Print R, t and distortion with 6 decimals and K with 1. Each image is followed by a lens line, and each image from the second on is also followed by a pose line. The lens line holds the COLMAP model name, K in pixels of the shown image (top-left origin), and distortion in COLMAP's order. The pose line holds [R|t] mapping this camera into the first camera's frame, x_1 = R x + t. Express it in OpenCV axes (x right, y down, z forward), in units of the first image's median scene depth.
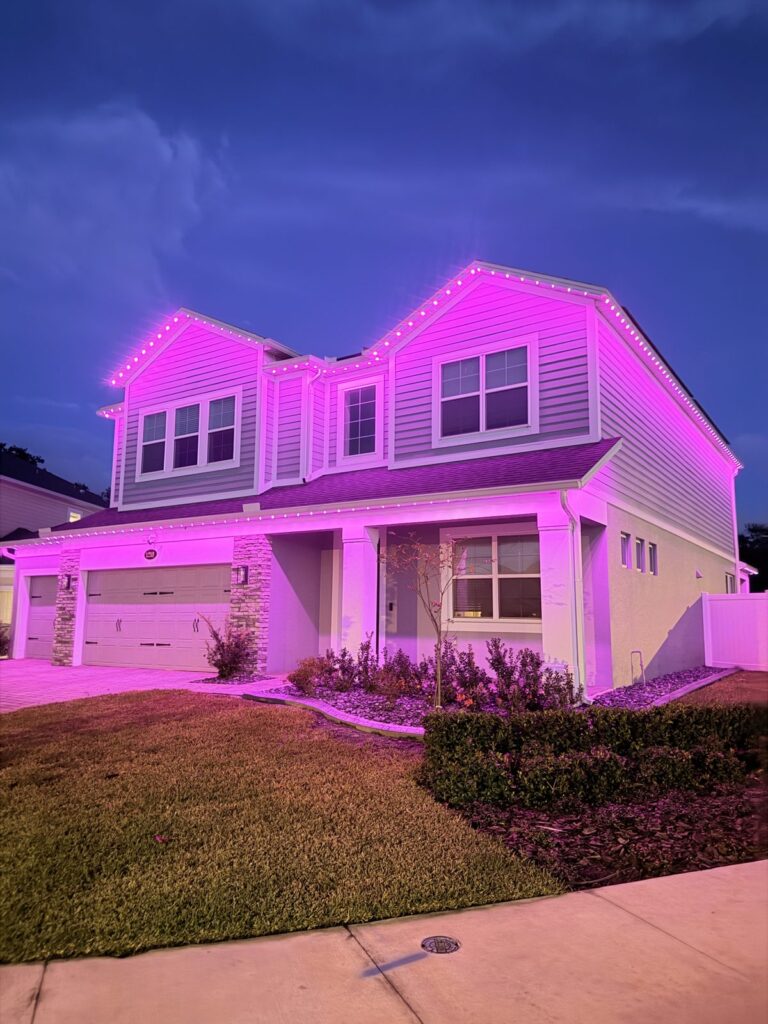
lens RADIAL K [[711.6, 0, 376.8], [0, 711.6, 517.4], [0, 0, 1]] dist [0.116035, -0.171166]
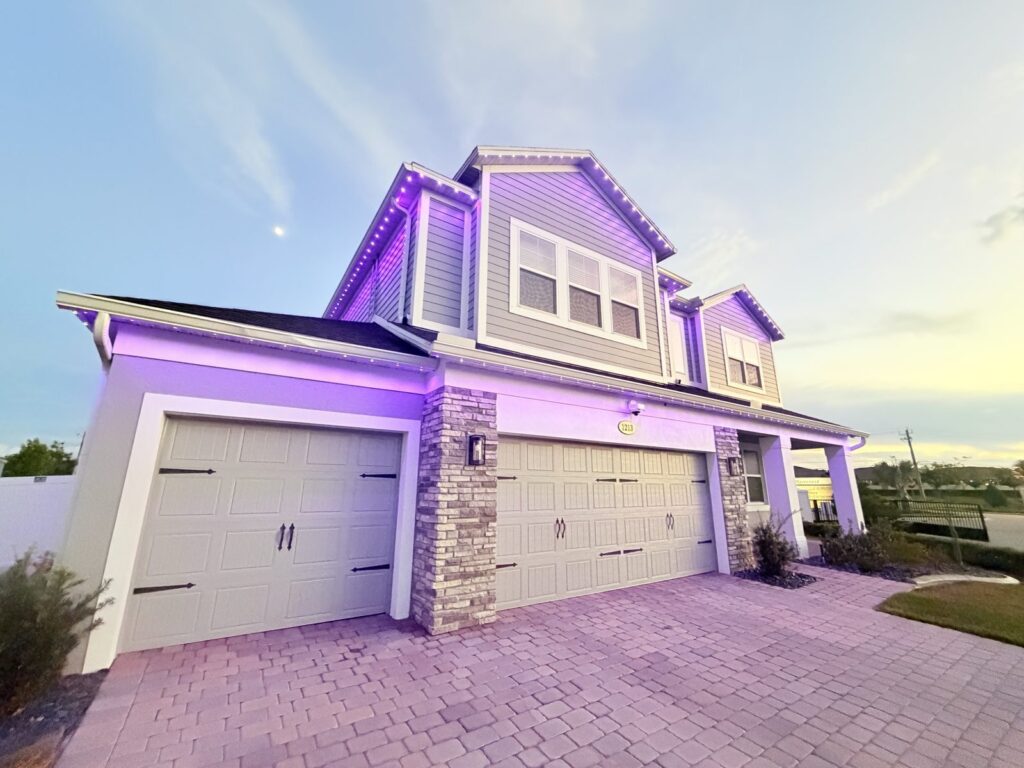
lens RADIAL K [[406.8, 0, 509.2], [0, 406.8, 384.2], [0, 0, 1]] dist [-0.003544, 0.001109]
pose [[0.391066, 0.219252, 0.893866, -0.893530], [-0.136501, 0.974286, -0.179258, 0.118961], [-0.910184, -0.051912, 0.410939, 1.117714]]
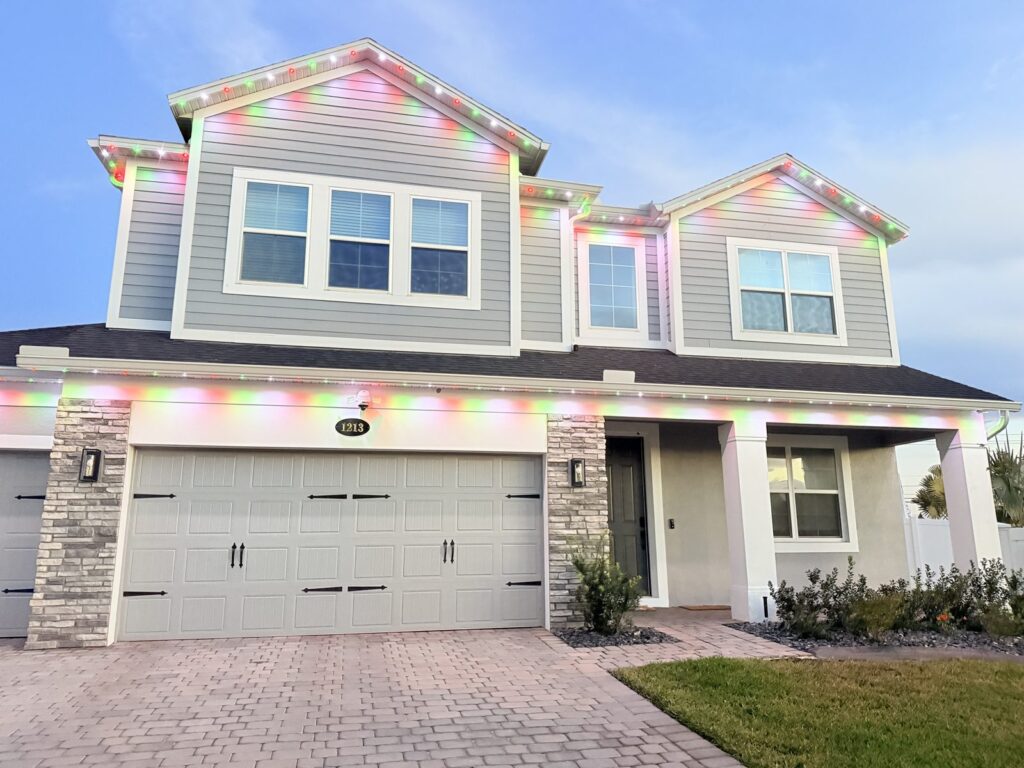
lens RADIAL K [[718.6, 0, 510.9], [0, 718.6, 381.0], [0, 0, 1]] dist [0.085199, -0.107516]
pose [[0.691961, 0.144205, 0.707386, -0.758715], [-0.093430, 0.989495, -0.110321, 0.079304], [-0.715864, 0.010247, 0.698165, 0.606226]]
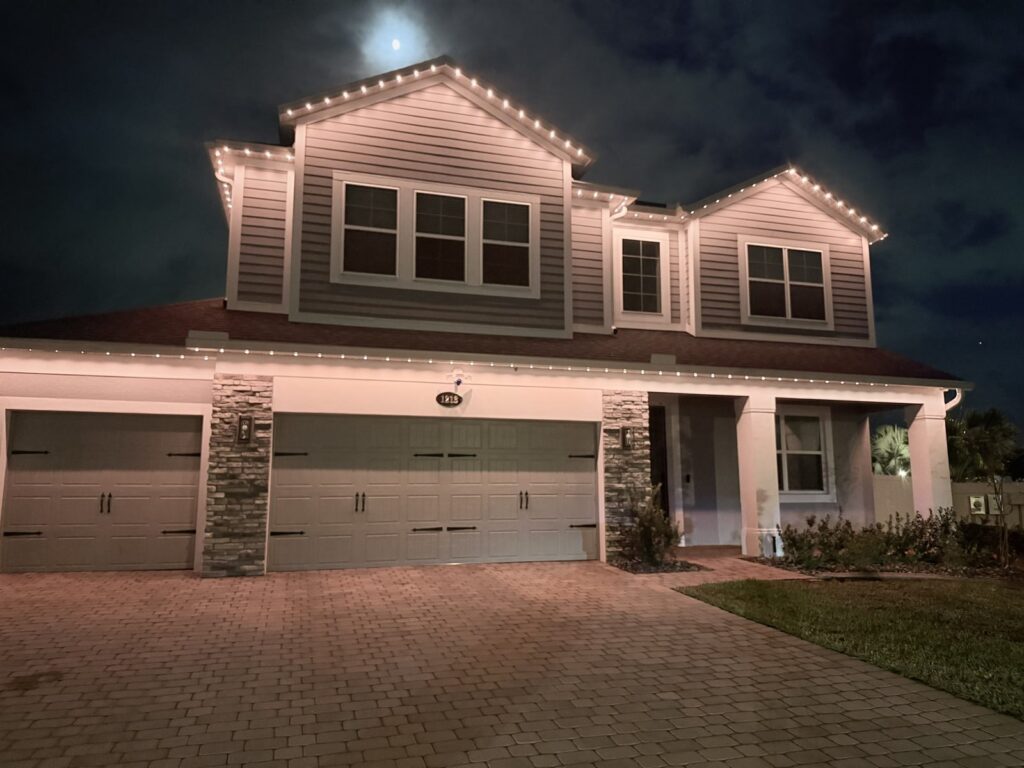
lens RADIAL K [[711.1, 0, 511.5], [0, 711.1, 385.3], [0, 0, 1]] dist [0.113429, -0.168102]
pose [[0.641301, 0.103051, 0.760337, -0.950379], [-0.102958, 0.993536, -0.047818, 0.076931], [-0.760350, -0.047617, 0.647766, 0.606437]]
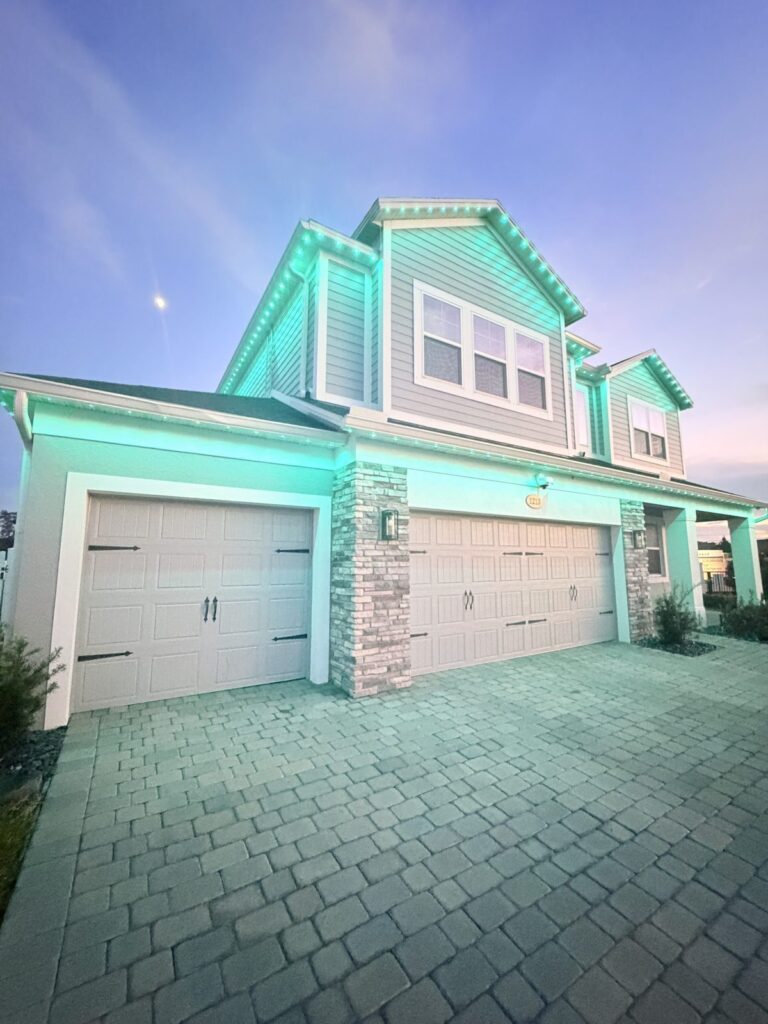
lens RADIAL K [[406.8, 0, 383.1], [0, 406.8, 509.4], [0, 0, 1]] dist [-0.003544, 0.001109]
pose [[0.420429, 0.106295, 0.901078, -0.900302], [-0.127261, 0.990205, -0.057430, 0.122981], [-0.898356, -0.090526, 0.429838, 1.140741]]
